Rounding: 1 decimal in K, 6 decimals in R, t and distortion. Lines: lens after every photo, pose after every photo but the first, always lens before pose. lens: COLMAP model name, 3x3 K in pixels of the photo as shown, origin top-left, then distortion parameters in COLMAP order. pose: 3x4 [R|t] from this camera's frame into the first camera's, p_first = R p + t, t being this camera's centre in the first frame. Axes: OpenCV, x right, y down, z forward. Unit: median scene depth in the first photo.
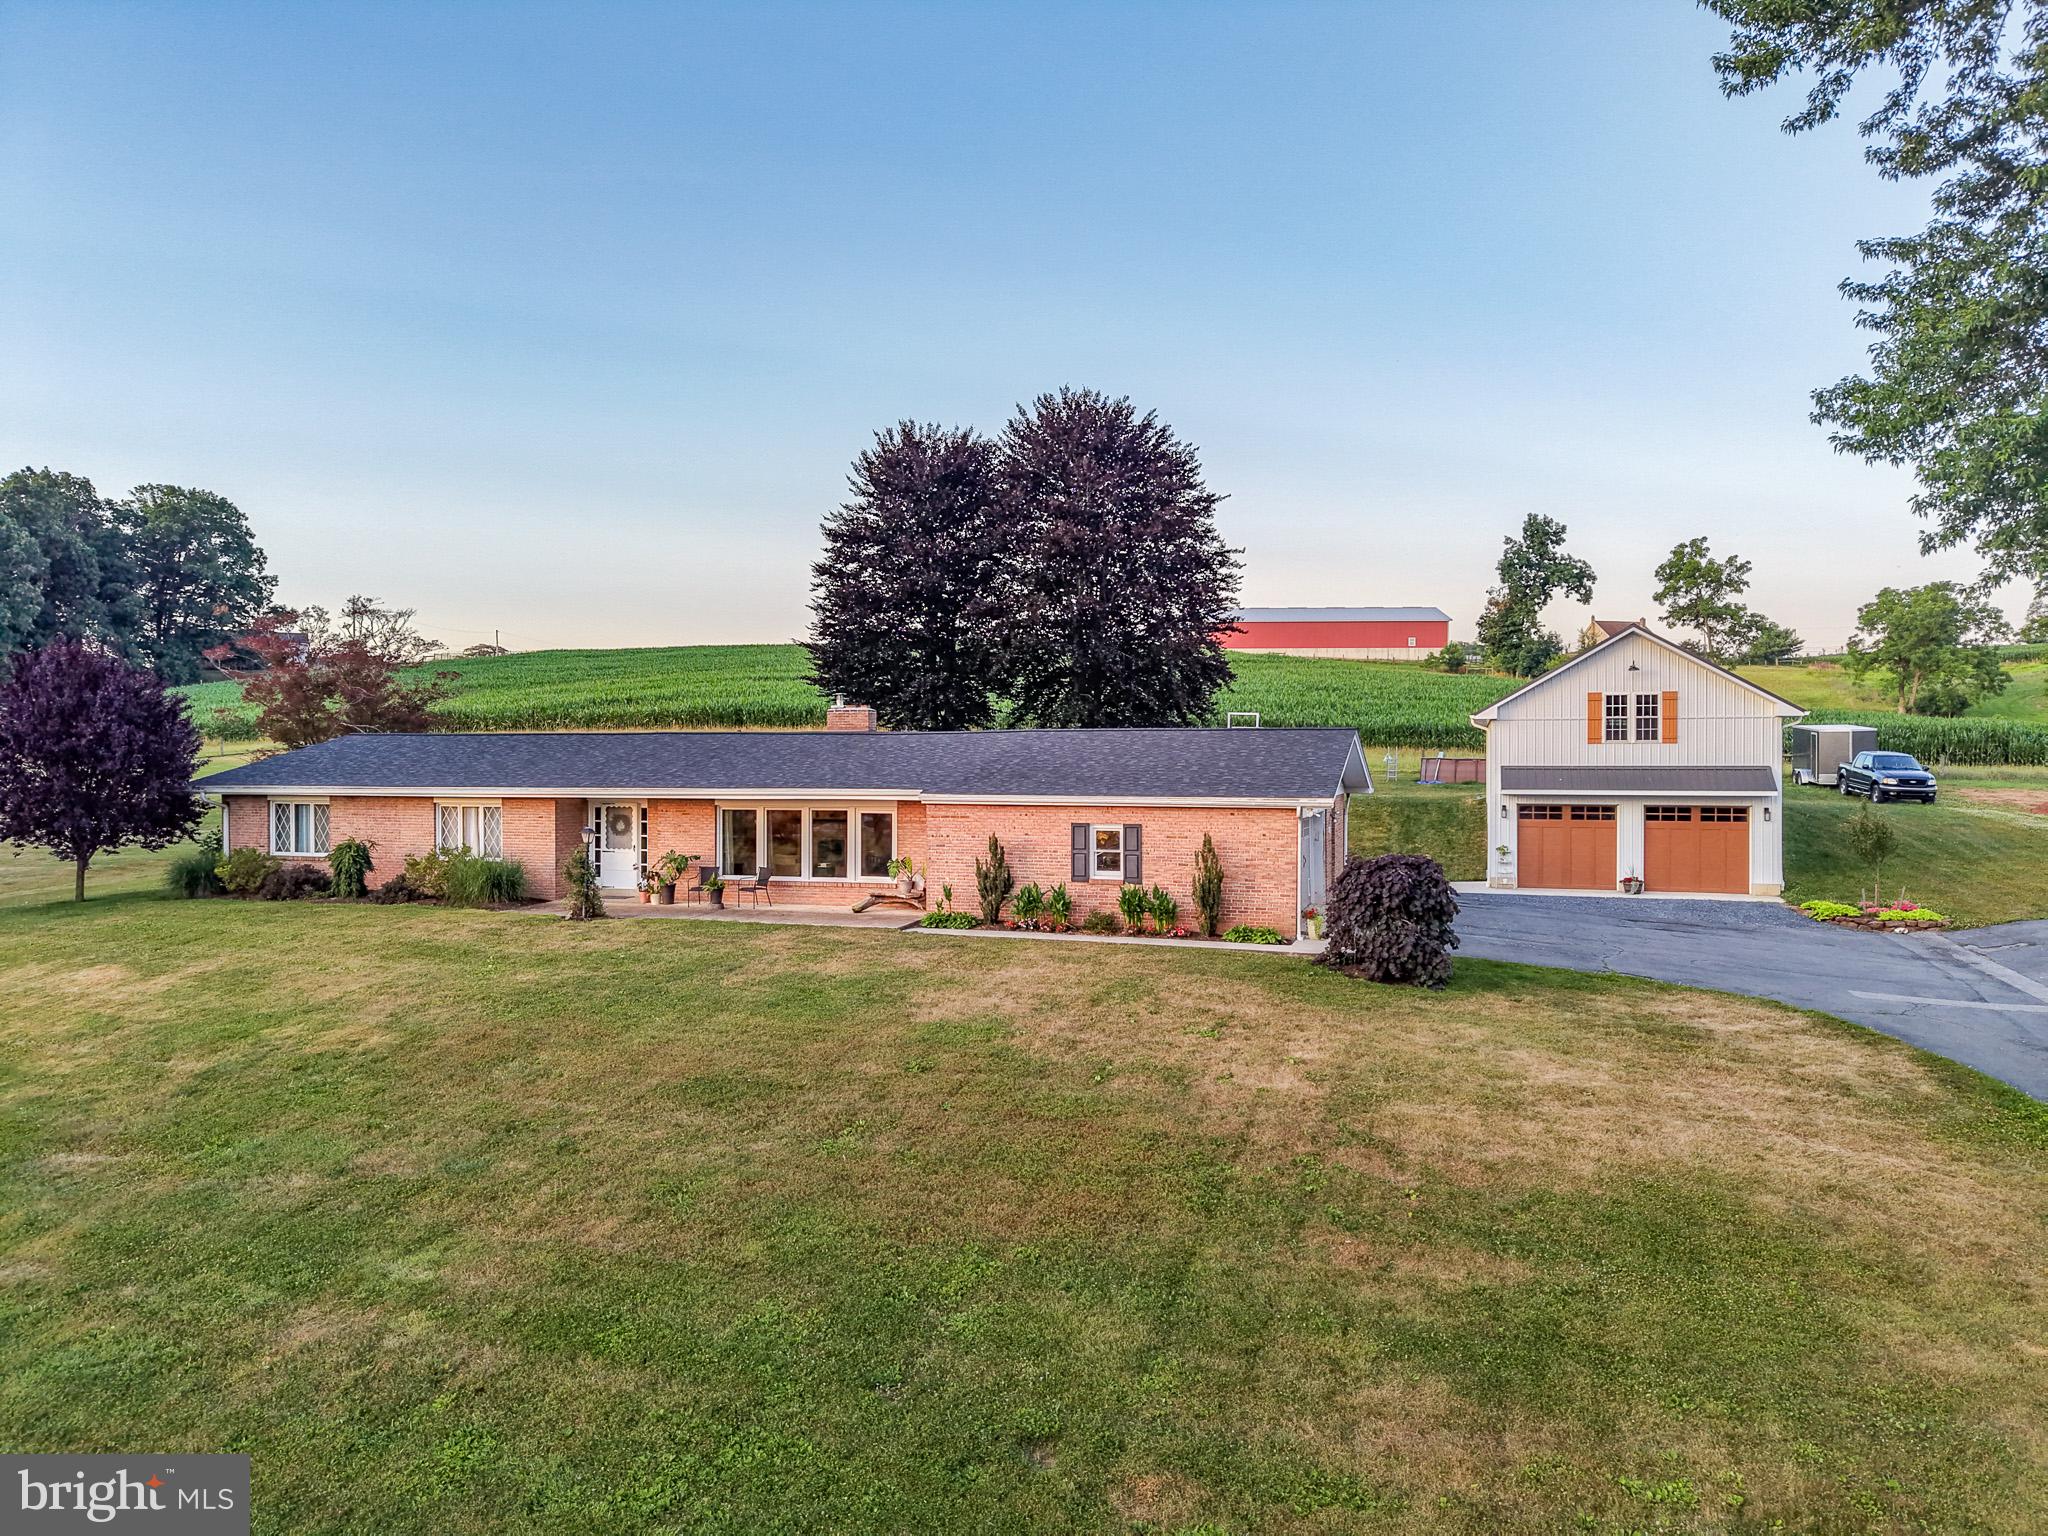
lens RADIAL K [[1357.1, 0, 1019.5], [0, 1357.1, 768.2], [0, 0, 1]] dist [0.026234, -0.028580]
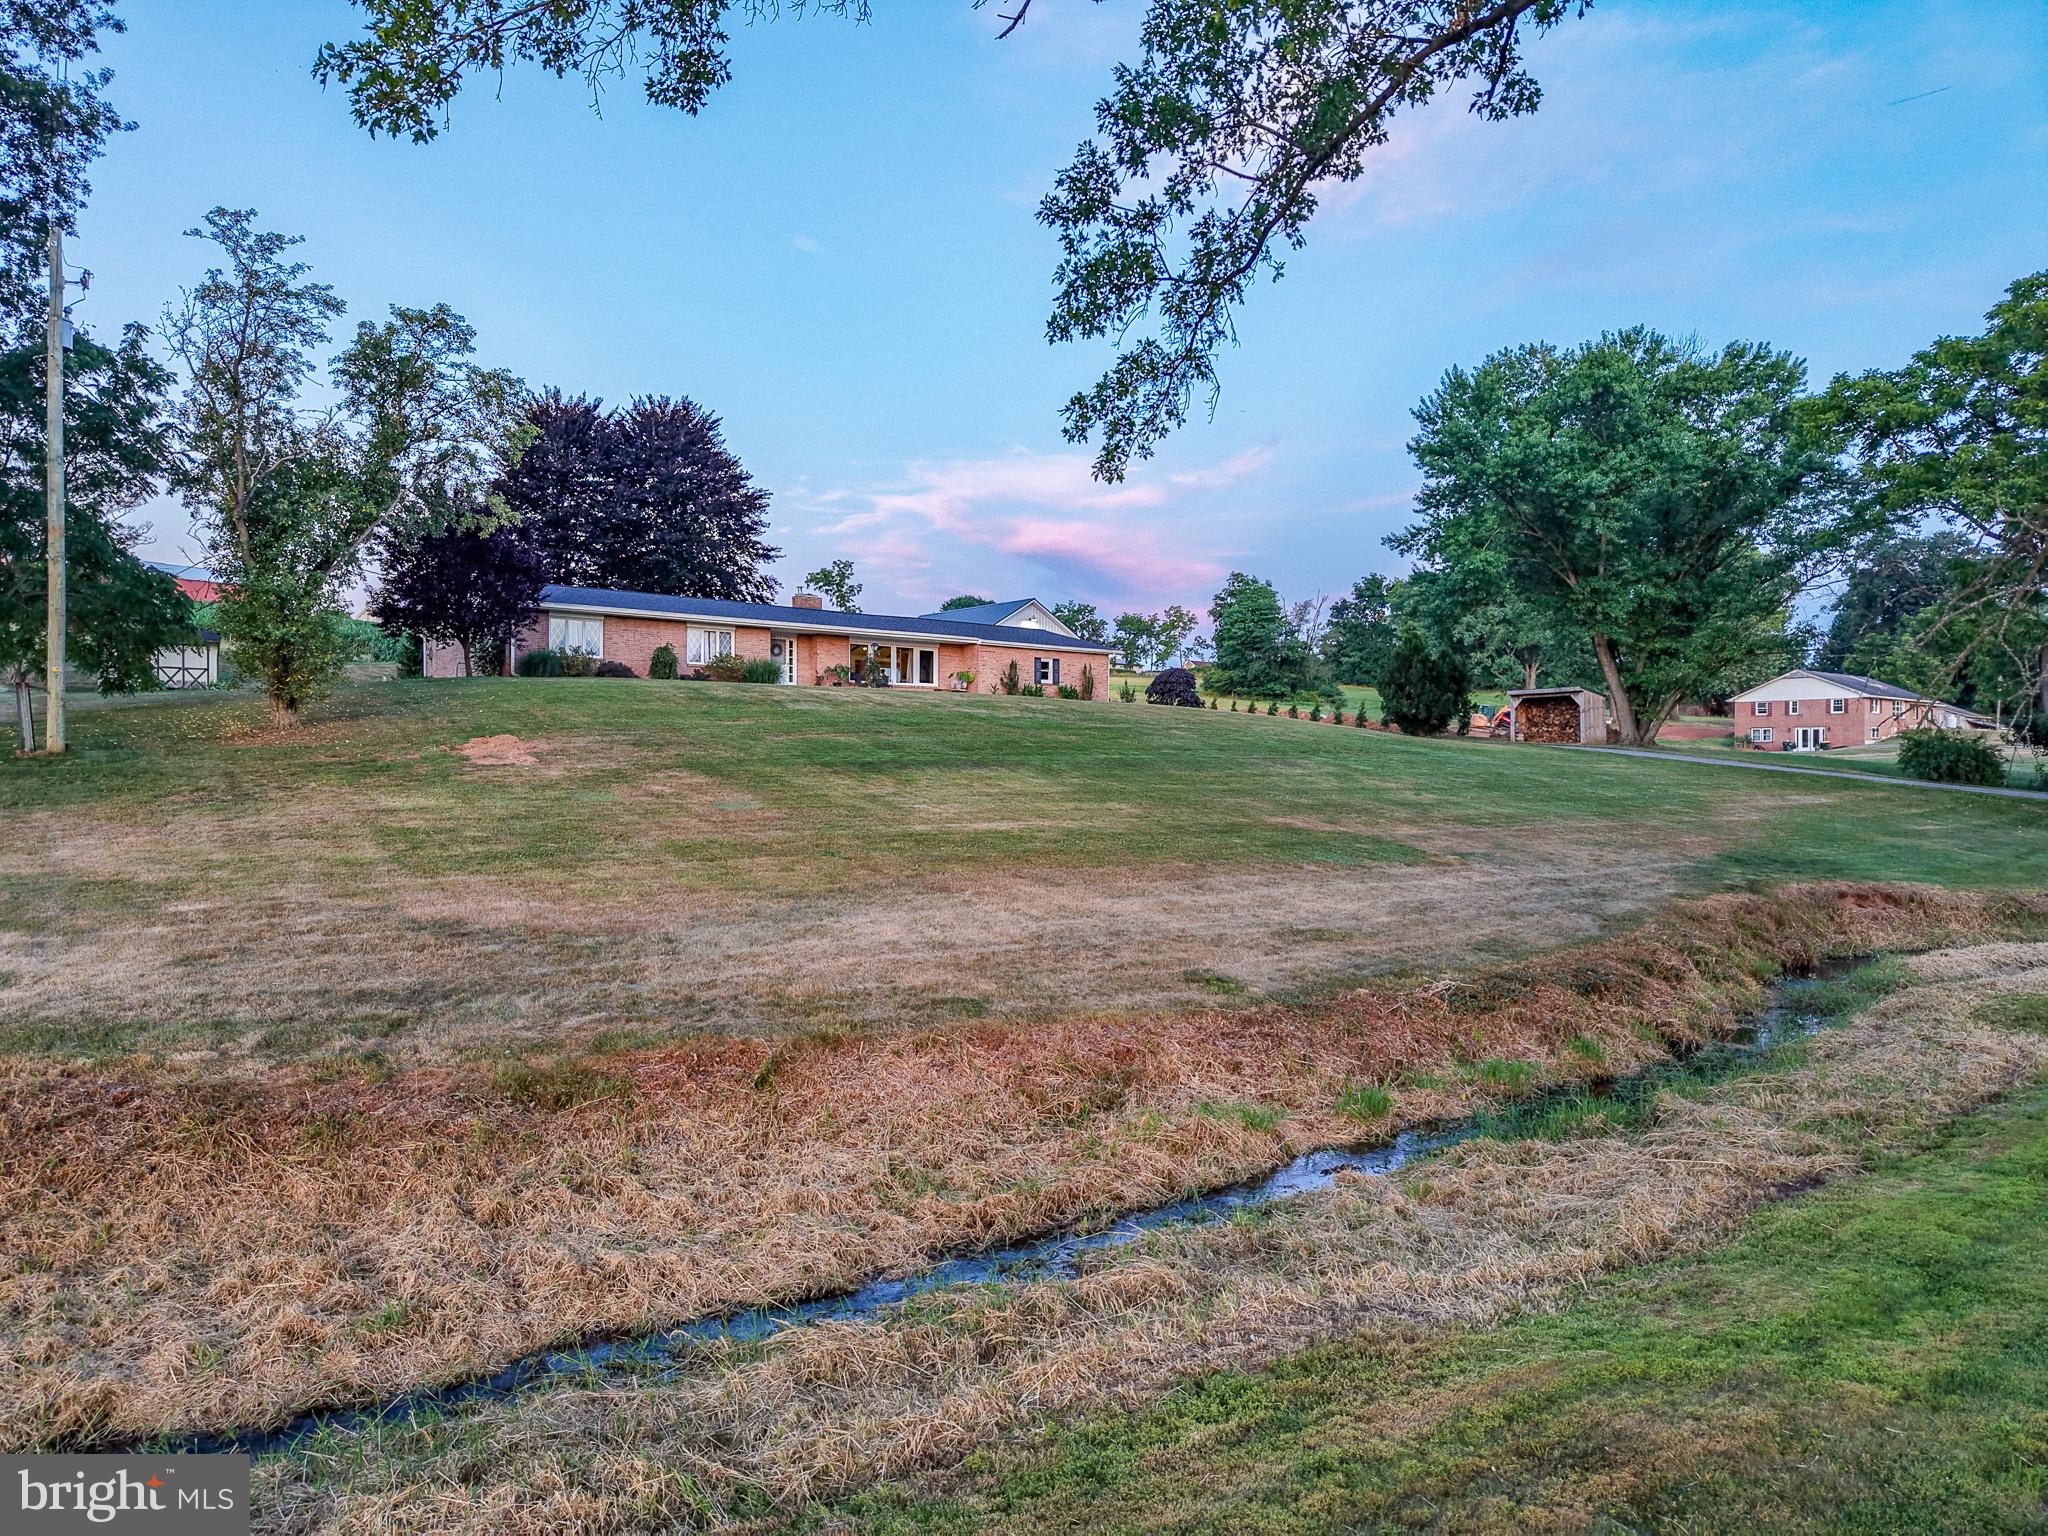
lens RADIAL K [[1357.1, 0, 1018.8], [0, 1357.1, 767.6], [0, 0, 1]] dist [0.026234, -0.028580]
pose [[0.548948, 0.004038, 0.835847, -1.268550], [0.001352, 0.999983, -0.005719, 0.163256], [-0.835855, 0.004269, 0.548933, -0.127404]]
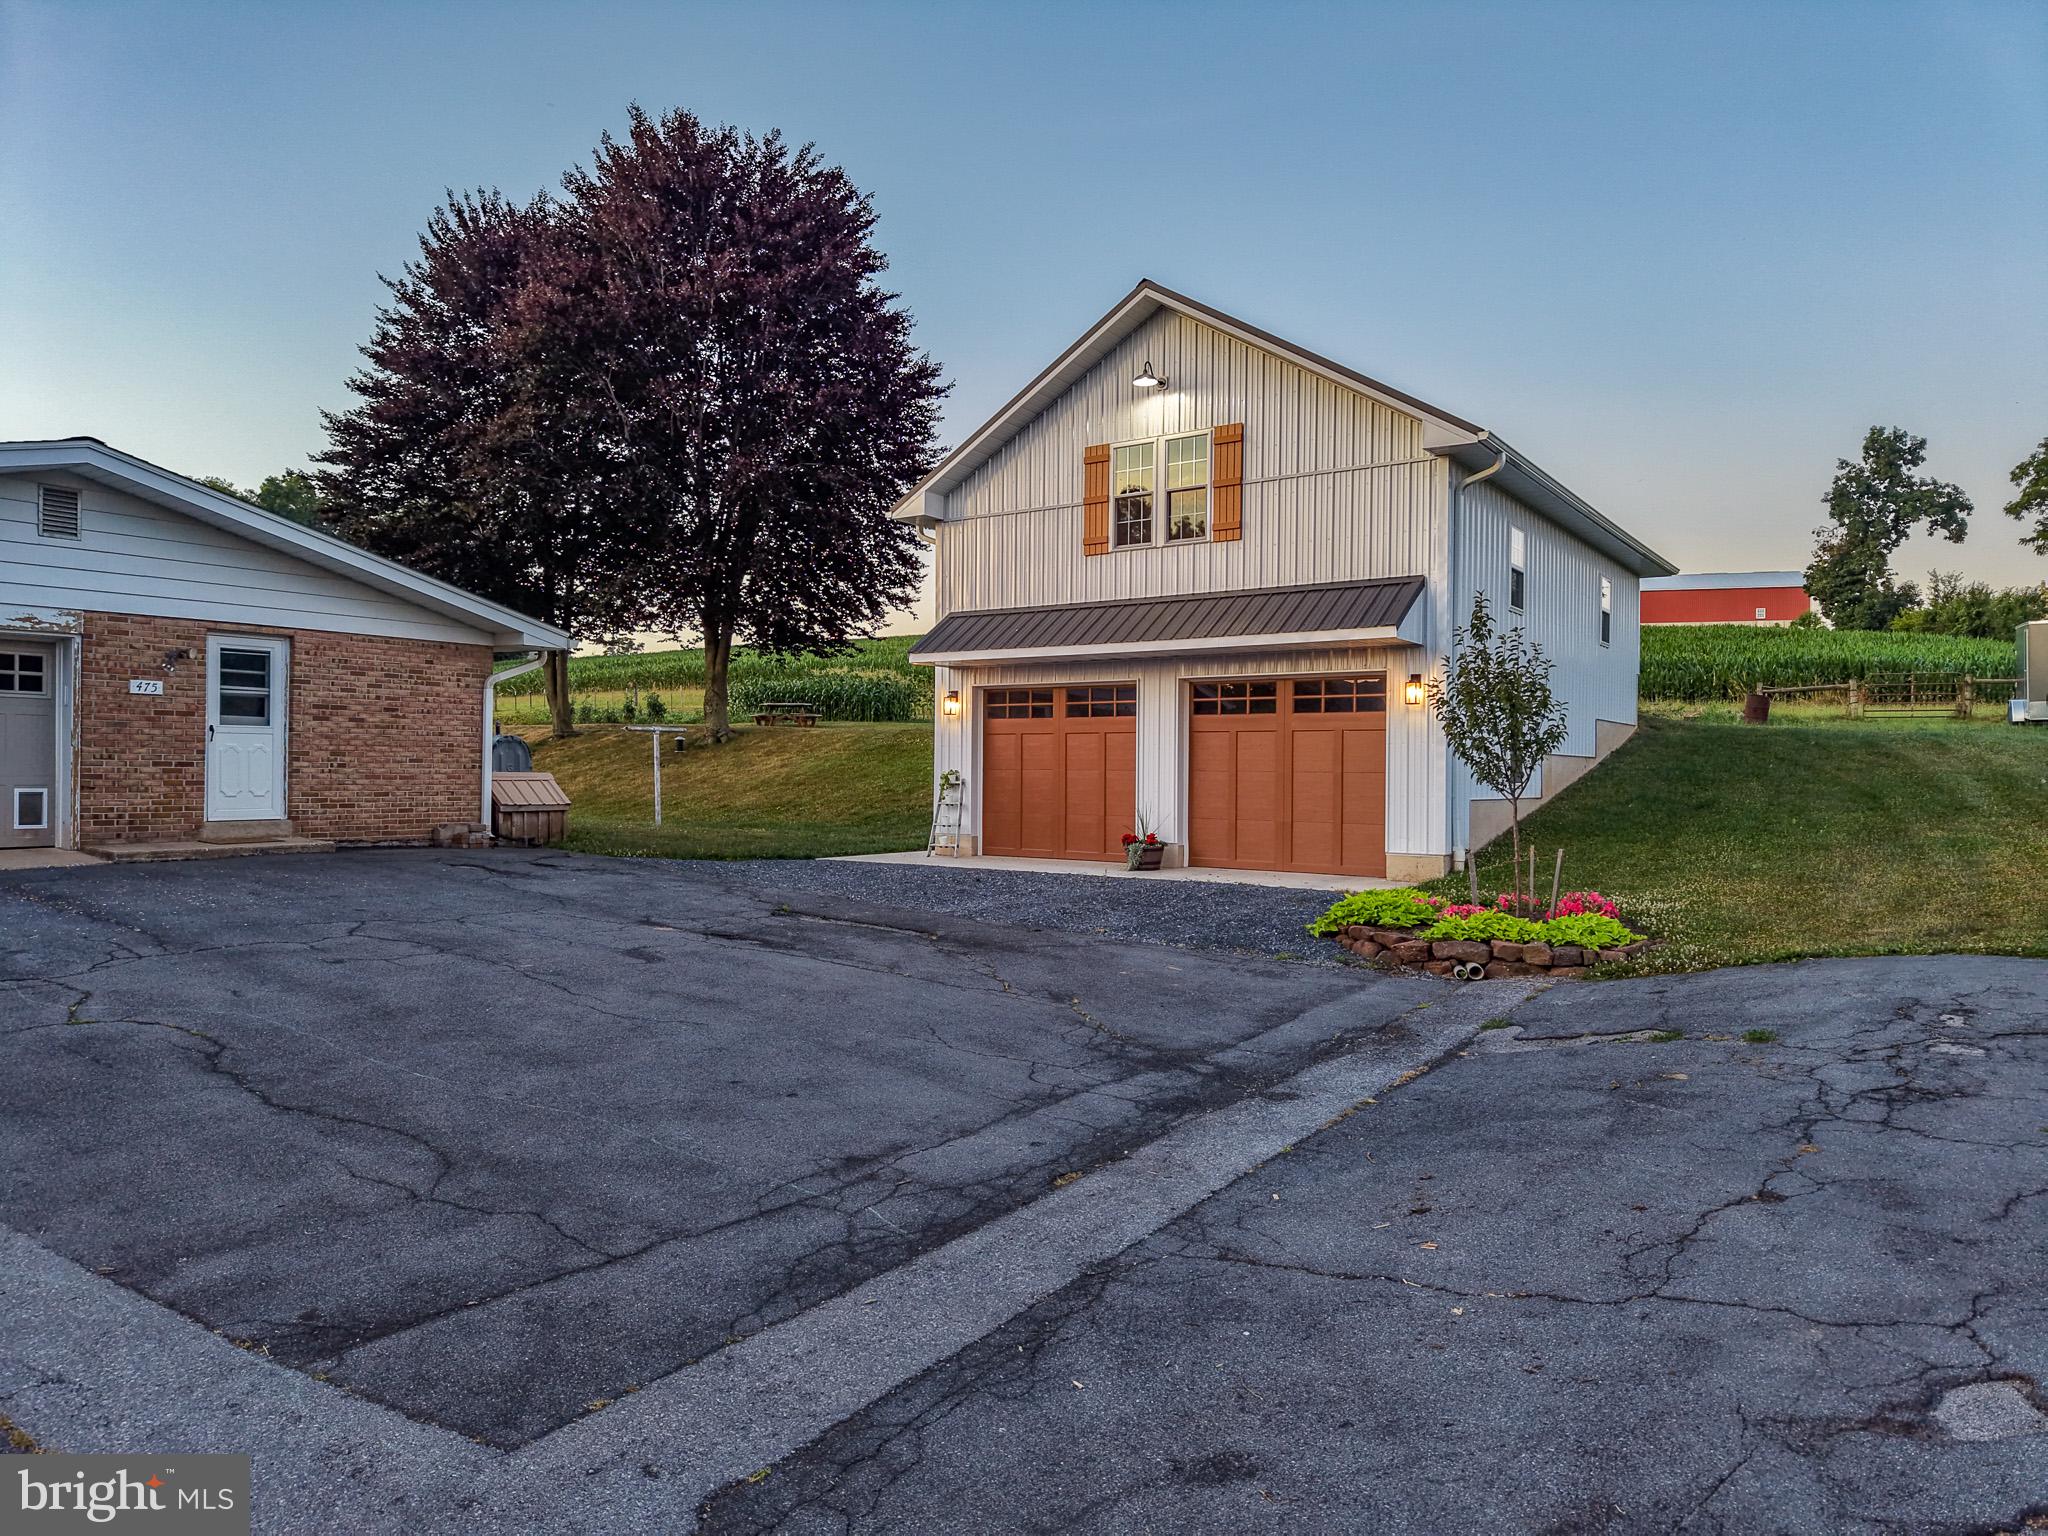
lens RADIAL K [[1357.1, 0, 1025.9], [0, 1357.1, 778.5], [0, 0, 1]] dist [0.026234, -0.028580]
pose [[0.959933, 0.010202, -0.280043, 0.523634], [-0.011082, 0.999937, -0.001559, 0.060148], [0.280010, 0.004600, 0.959986, 0.533440]]
